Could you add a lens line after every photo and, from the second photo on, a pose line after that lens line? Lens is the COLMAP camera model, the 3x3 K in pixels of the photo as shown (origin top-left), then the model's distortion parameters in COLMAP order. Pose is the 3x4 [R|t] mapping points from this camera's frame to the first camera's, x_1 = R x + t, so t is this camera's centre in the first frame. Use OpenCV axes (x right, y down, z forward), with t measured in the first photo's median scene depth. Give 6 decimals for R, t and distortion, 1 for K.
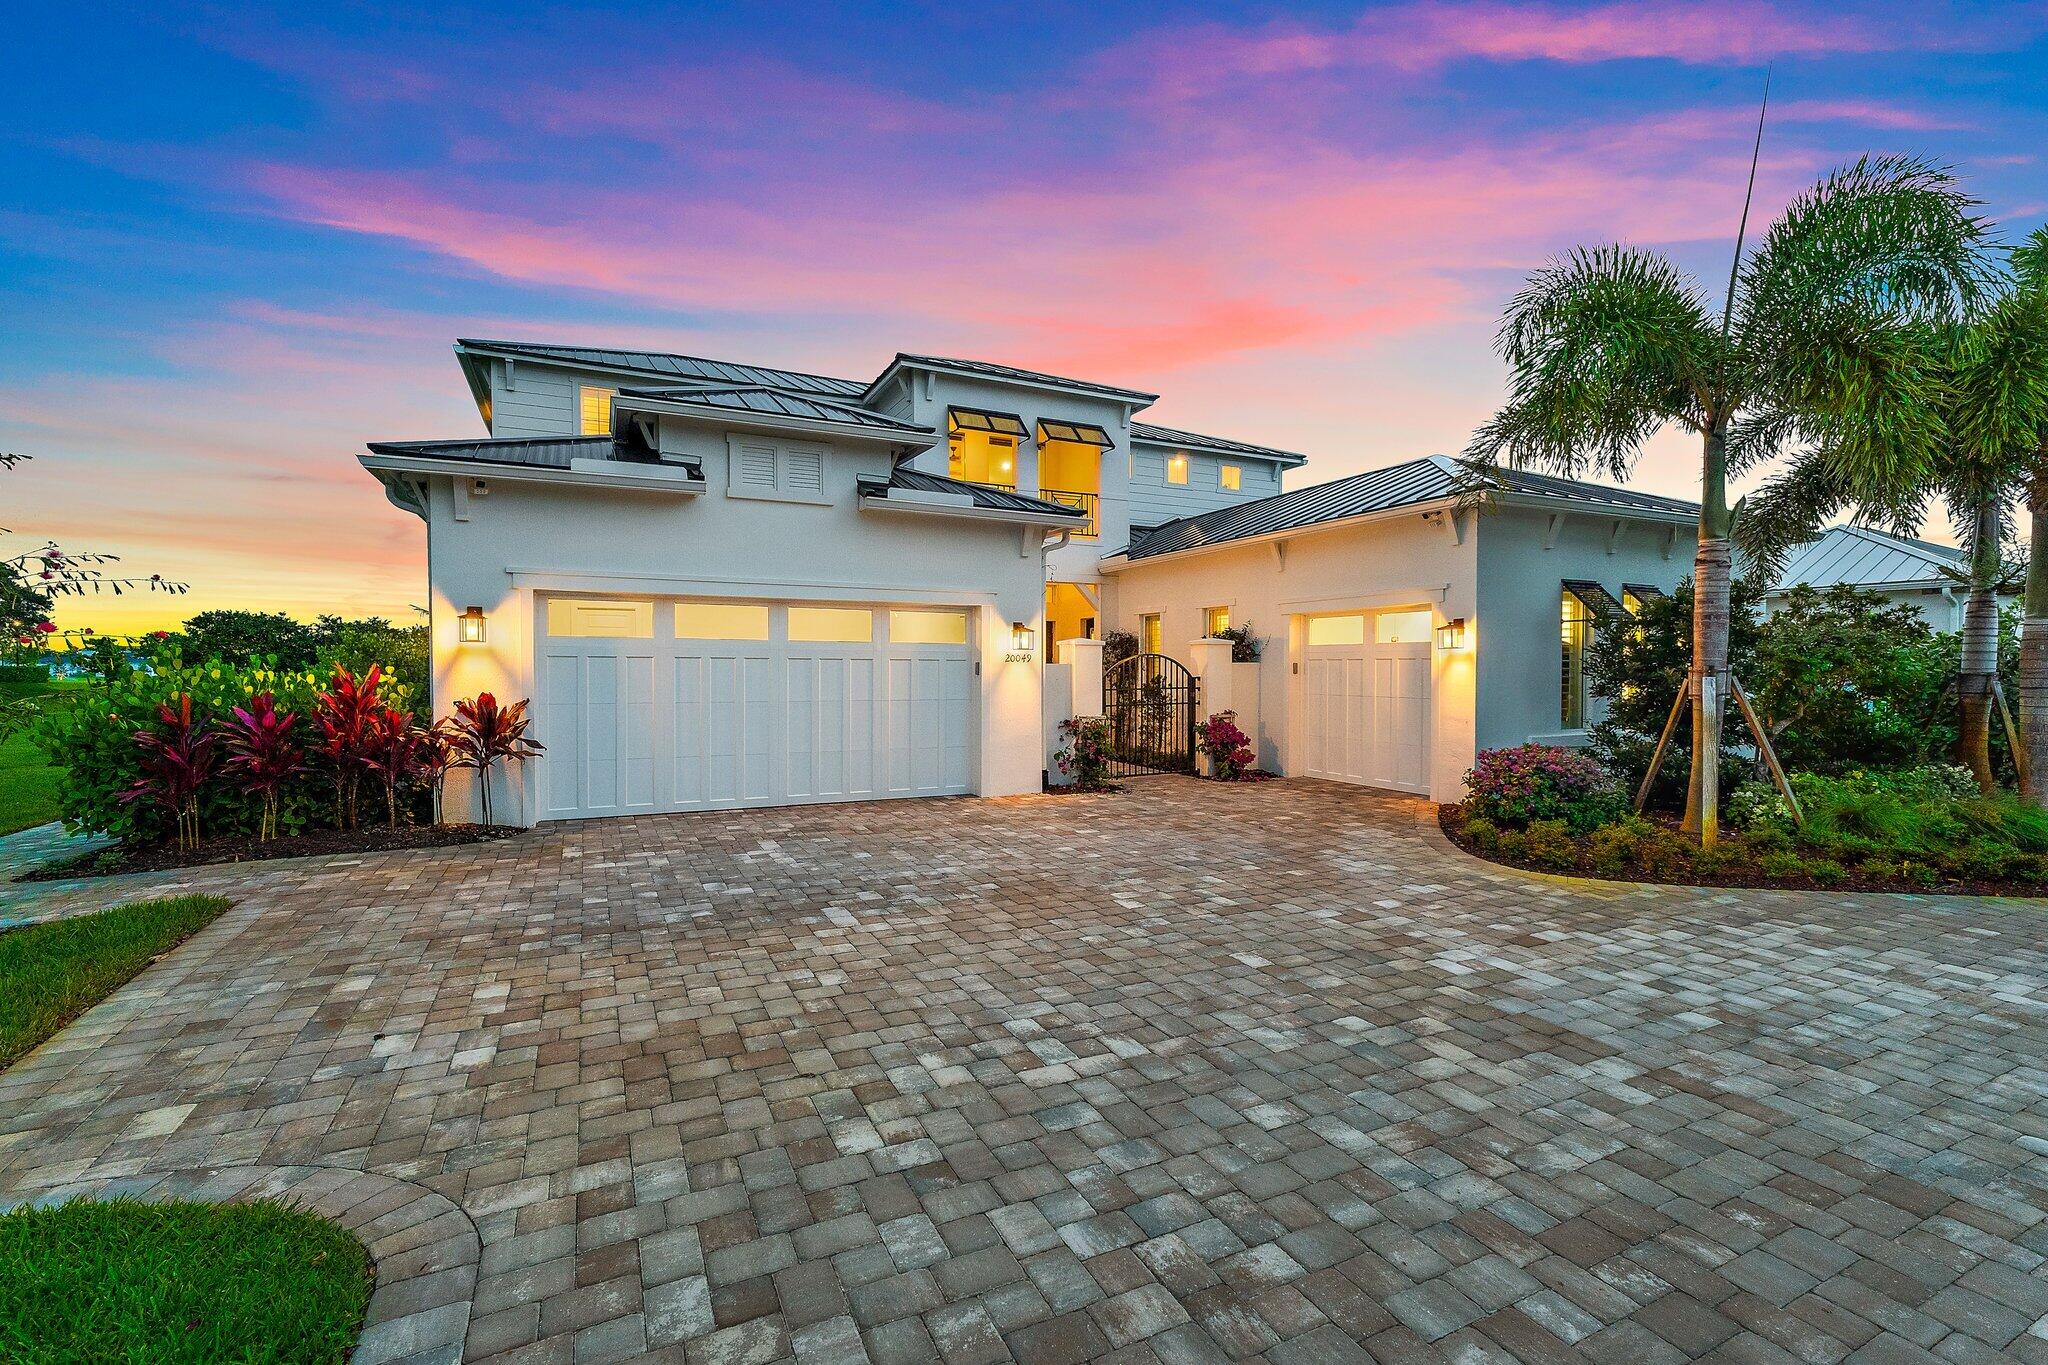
lens RADIAL K [[875.8, 0, 1024.0], [0, 875.8, 682.5], [0, 0, 1]] dist [-0.001378, 0.000275]
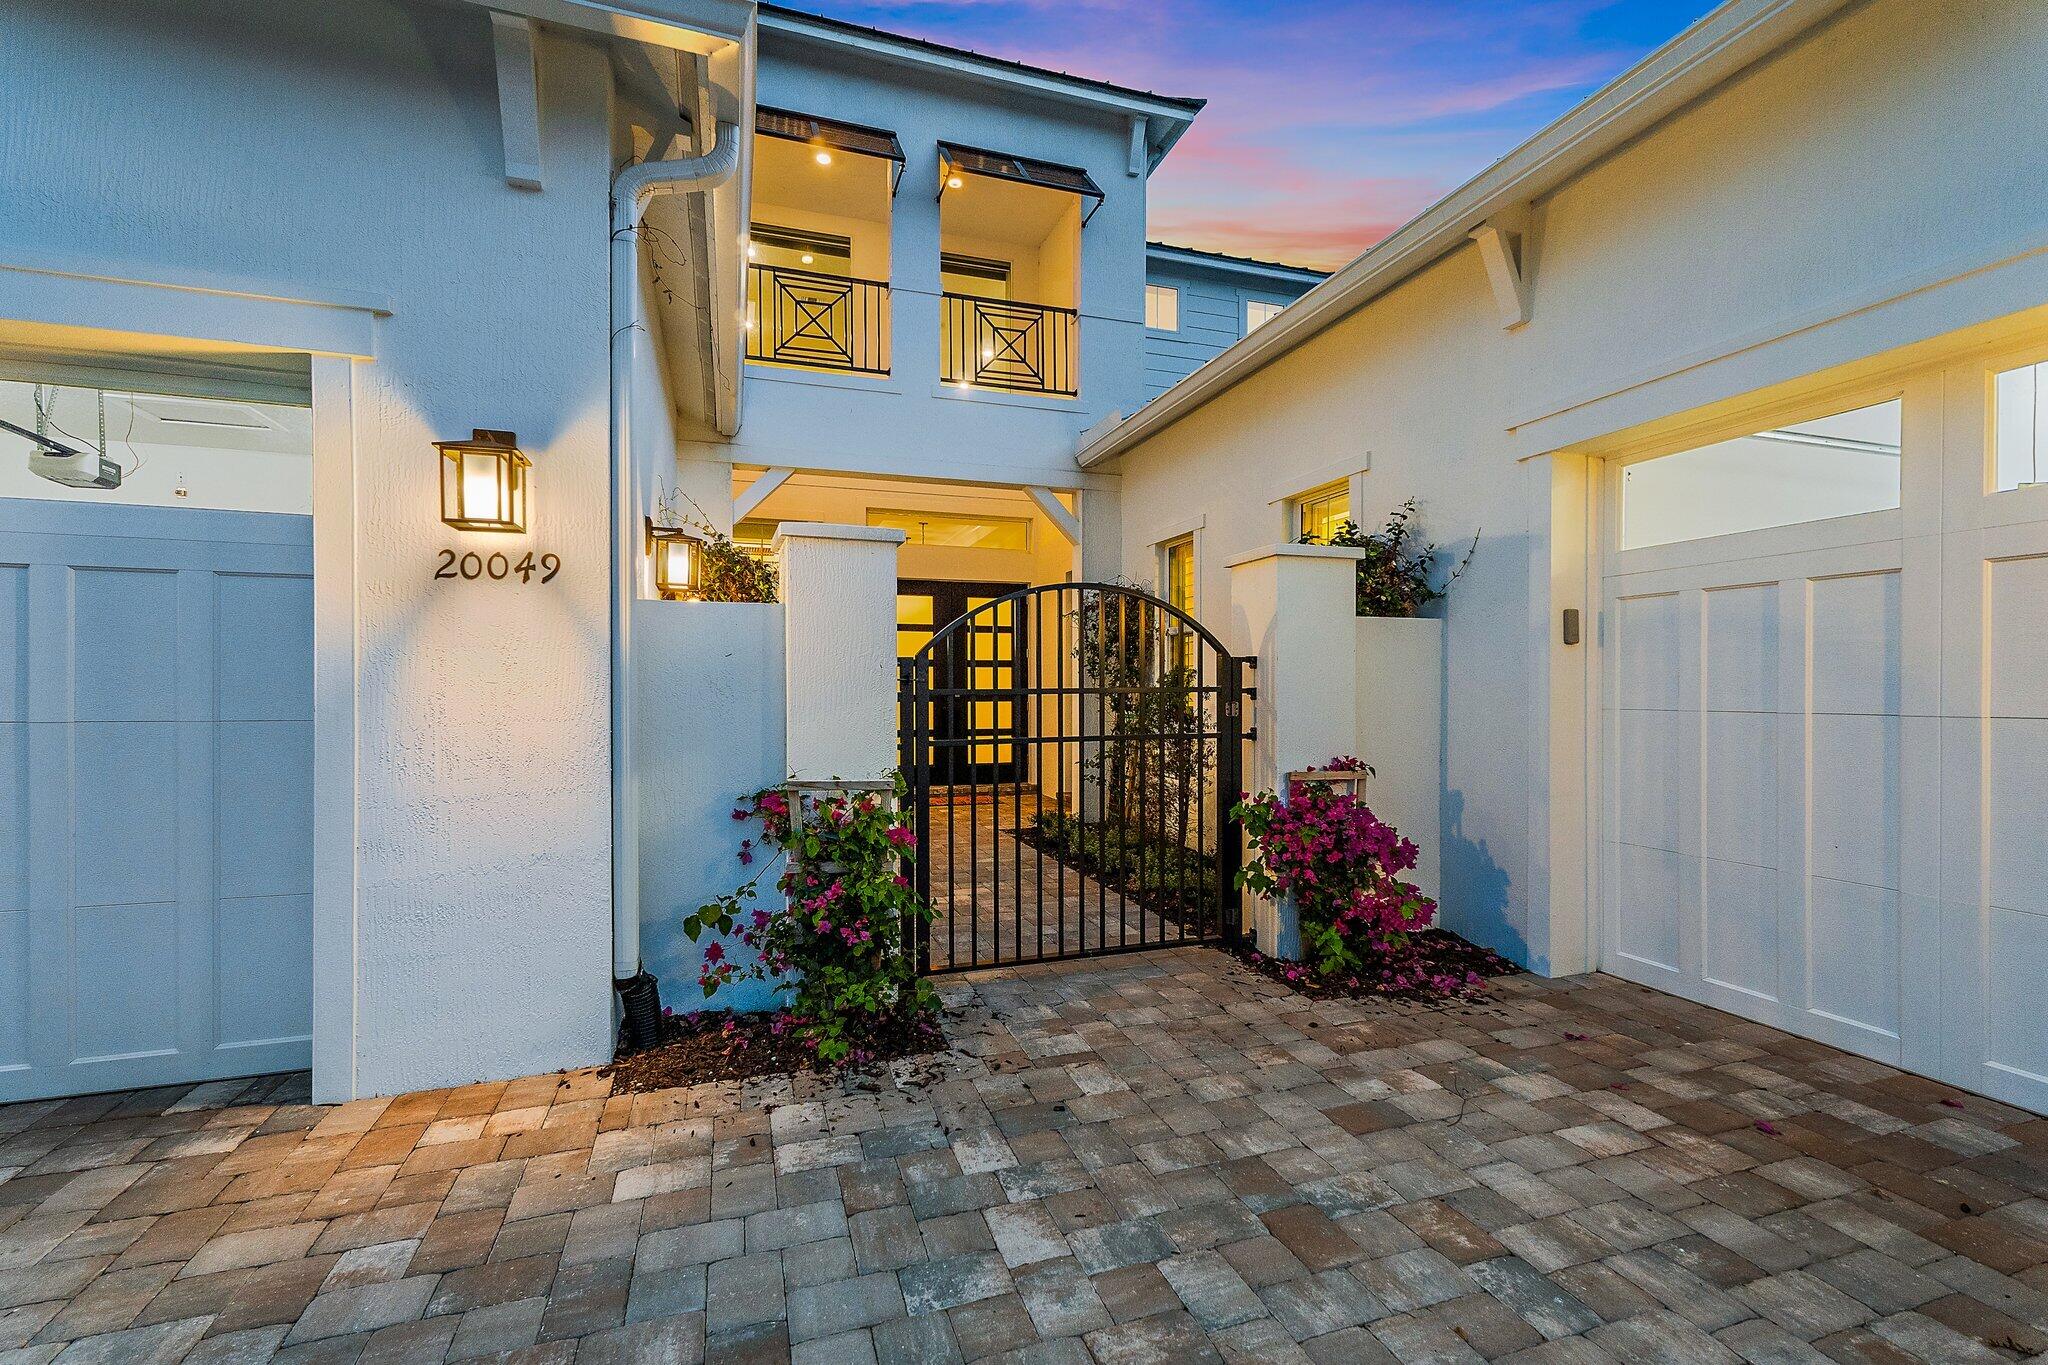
lens RADIAL K [[763.5, 0, 1046.0], [0, 763.5, 692.1], [0, 0, 1]] dist [-0.000634, 0.000075]
pose [[0.985449, -0.000028, -0.169971, 0.348793], [-0.003302, 0.999808, -0.019303, 0.026466], [0.169939, 0.019584, 0.985260, 1.422857]]
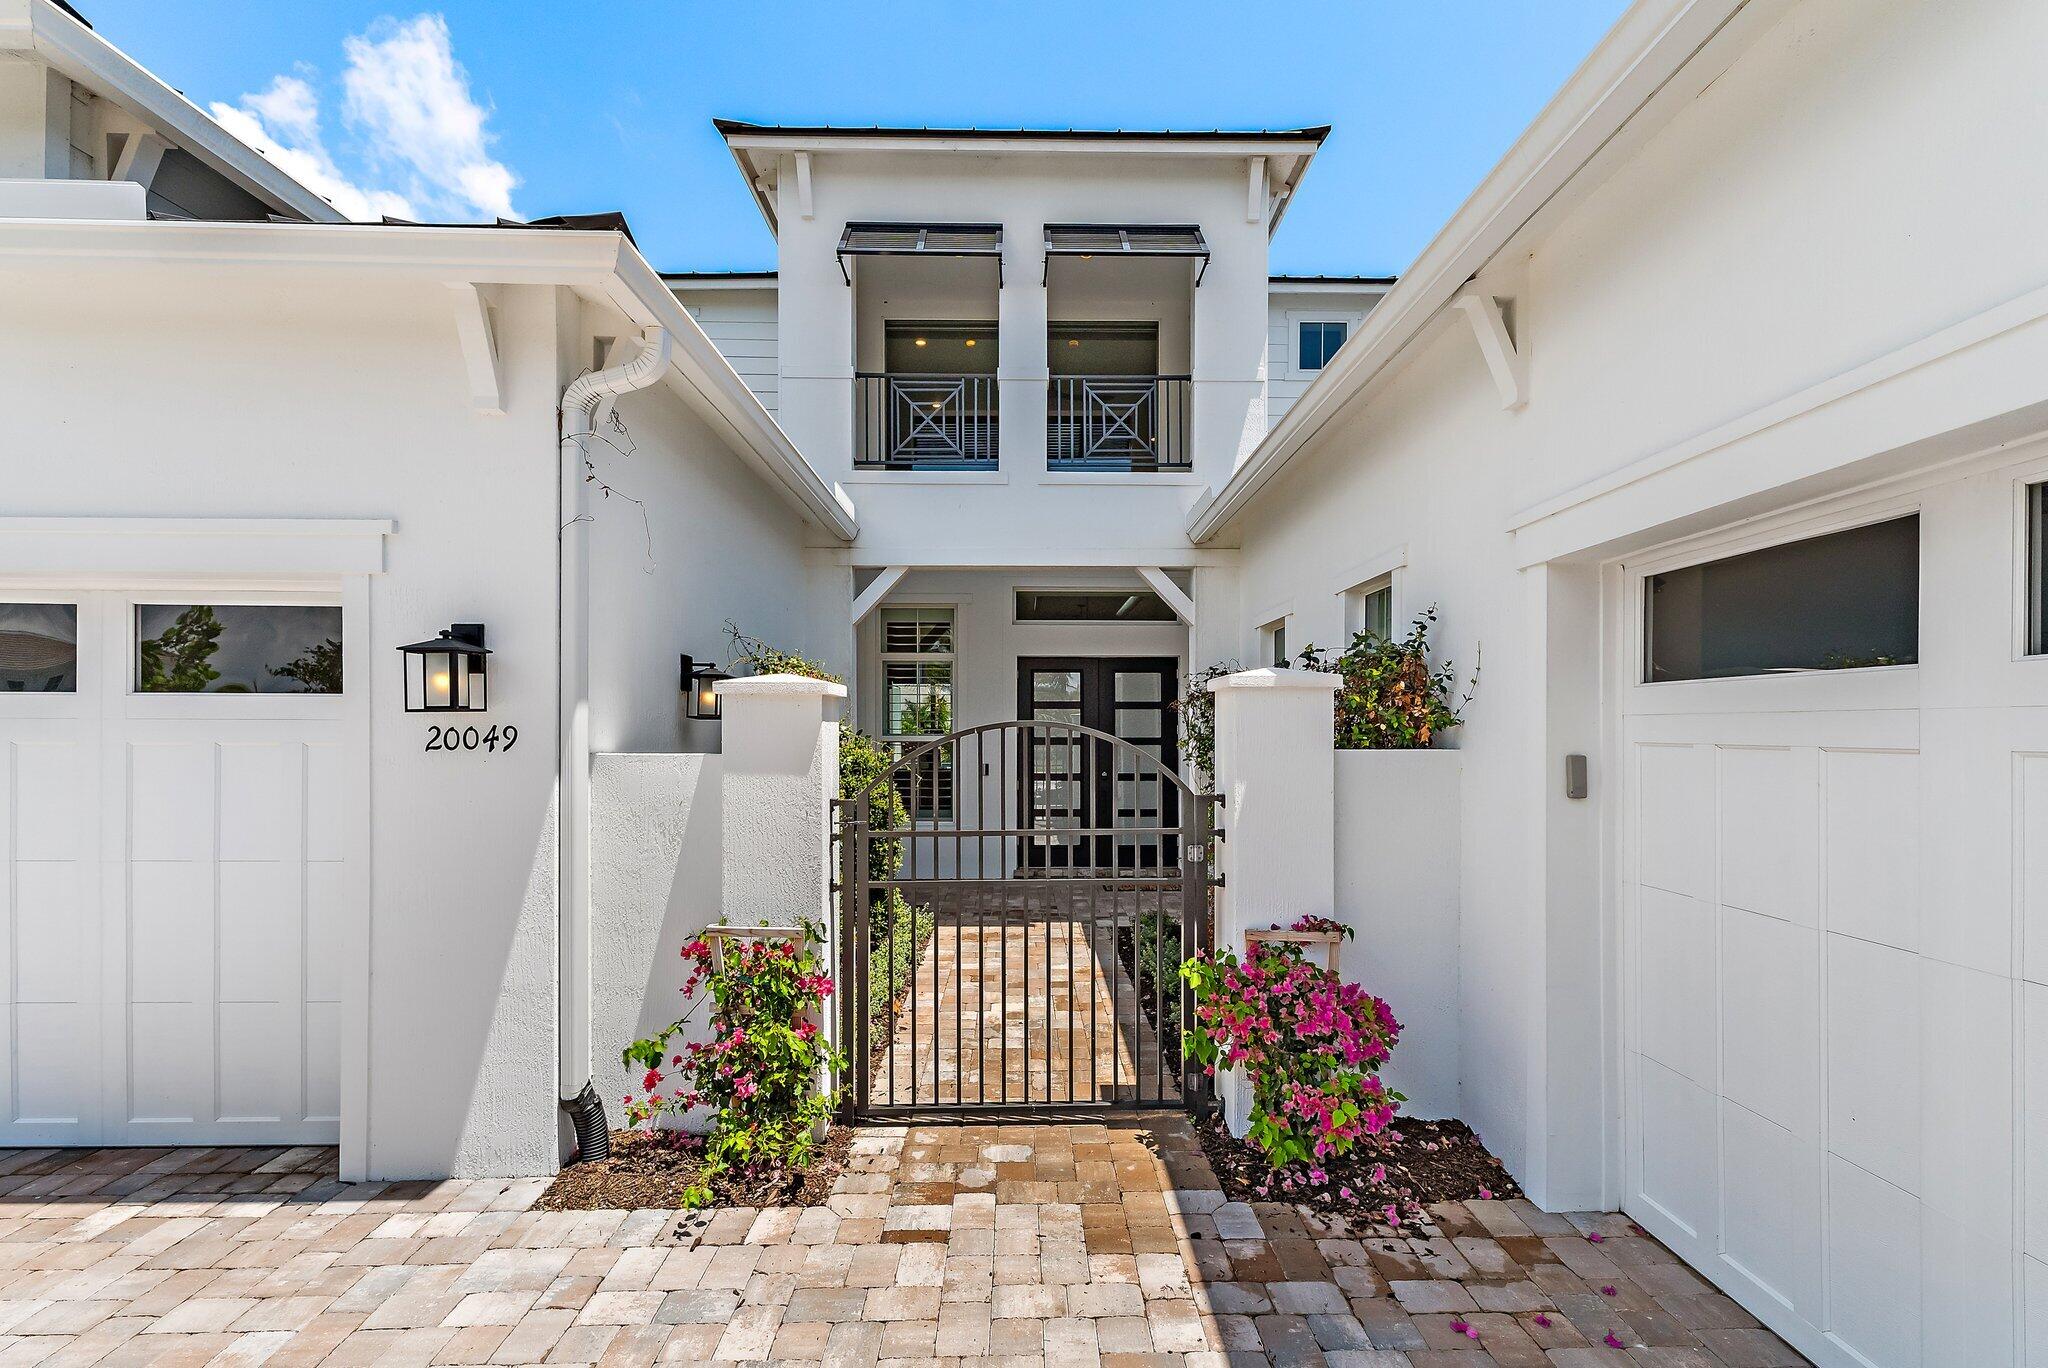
lens RADIAL K [[804.5, 0, 1153.1], [0, 804.5, 713.9], [0, 0, 1]] dist [0.001708, -0.000132]
pose [[0.906216, -0.004750, -0.422787, 0.603085], [-0.005467, 0.999722, -0.022950, -0.057250], [0.422779, 0.023109, 0.905938, 1.499606]]
